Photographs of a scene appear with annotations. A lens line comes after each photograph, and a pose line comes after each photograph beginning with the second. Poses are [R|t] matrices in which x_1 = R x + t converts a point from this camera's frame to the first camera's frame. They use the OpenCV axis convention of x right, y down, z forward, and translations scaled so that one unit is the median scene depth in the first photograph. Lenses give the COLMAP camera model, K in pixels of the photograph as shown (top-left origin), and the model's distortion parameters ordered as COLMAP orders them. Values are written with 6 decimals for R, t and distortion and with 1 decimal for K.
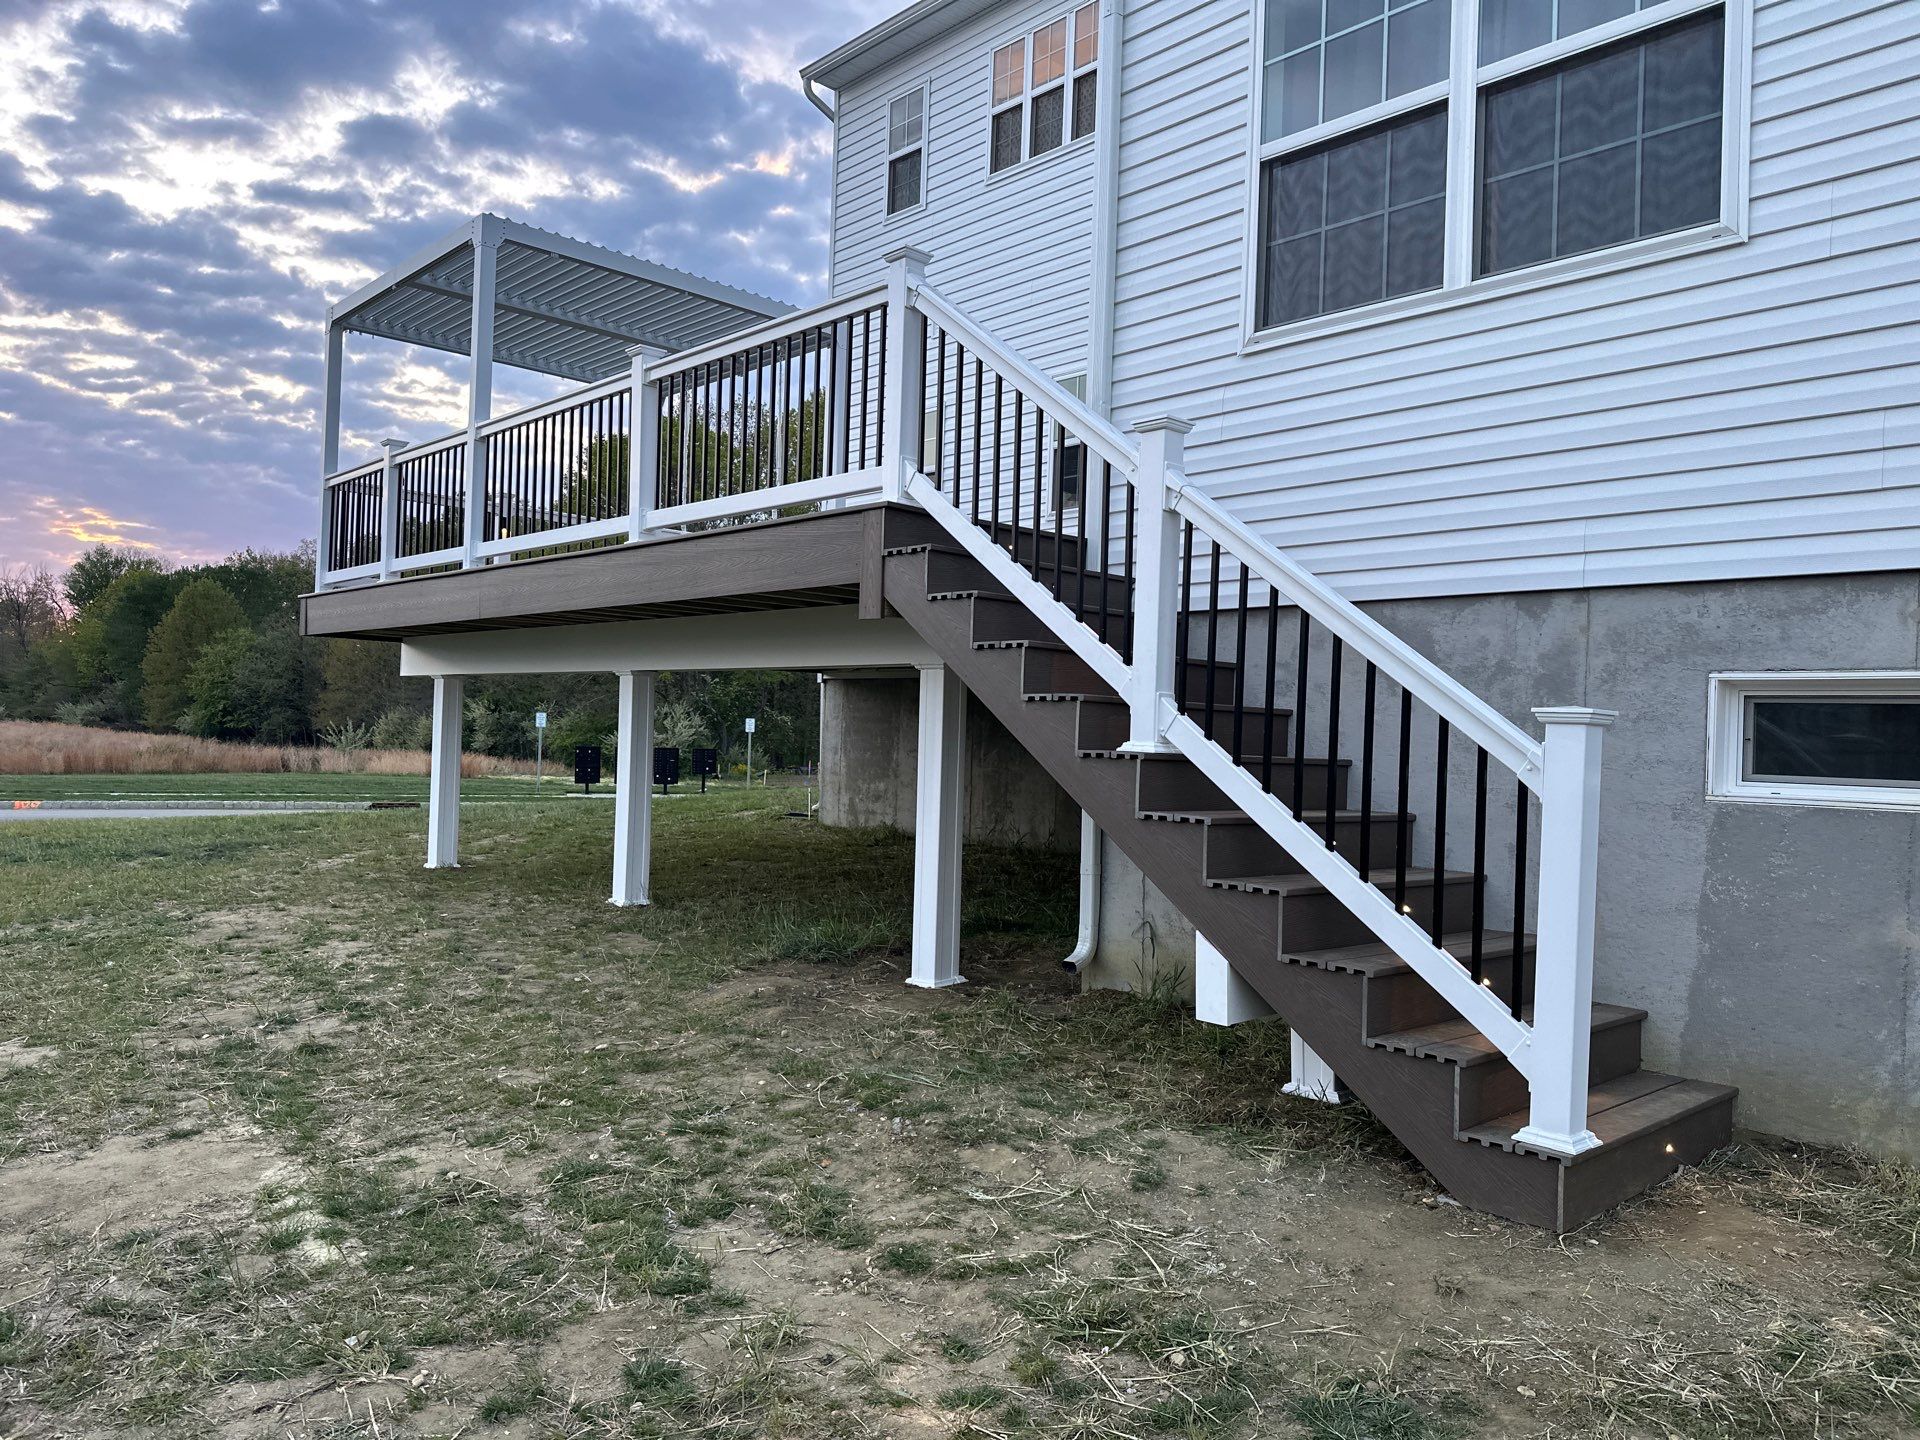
lens RADIAL K [[1353.0, 0, 973.4], [0, 1353.0, 718.7], [0, 0, 1]] dist [0.051389, -0.067202]
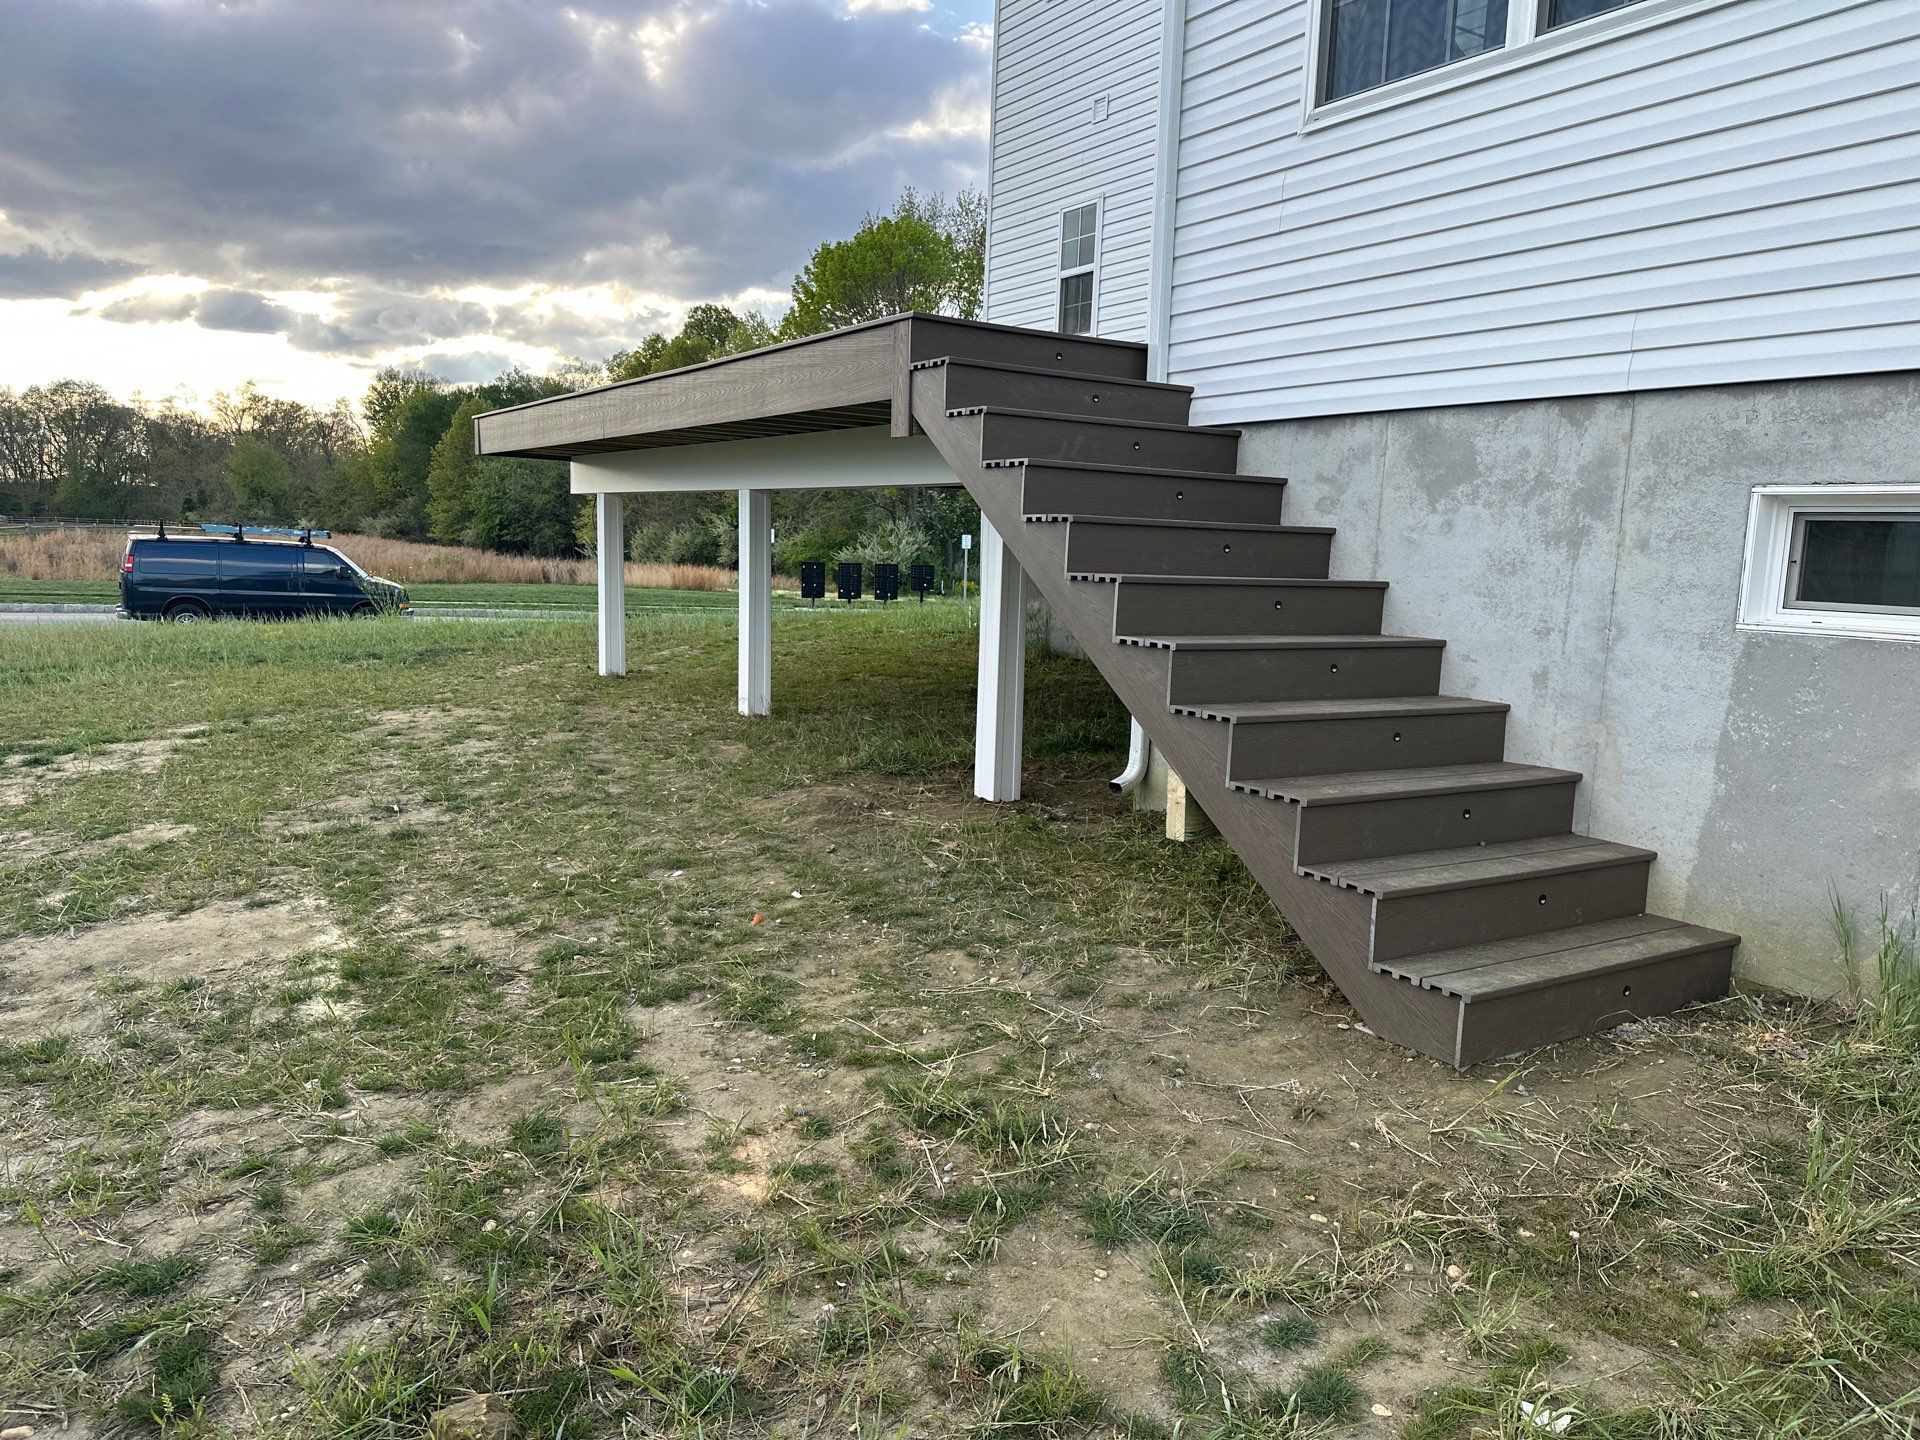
lens RADIAL K [[1353.0, 0, 966.2], [0, 1353.0, 735.2], [0, 0, 1]] dist [0.051389, -0.067202]
pose [[0.983354, 0.026777, -0.179714, 0.188569], [0.000029, 0.989058, 0.147527, -0.004483], [0.181698, -0.145076, 0.972594, 0.010096]]
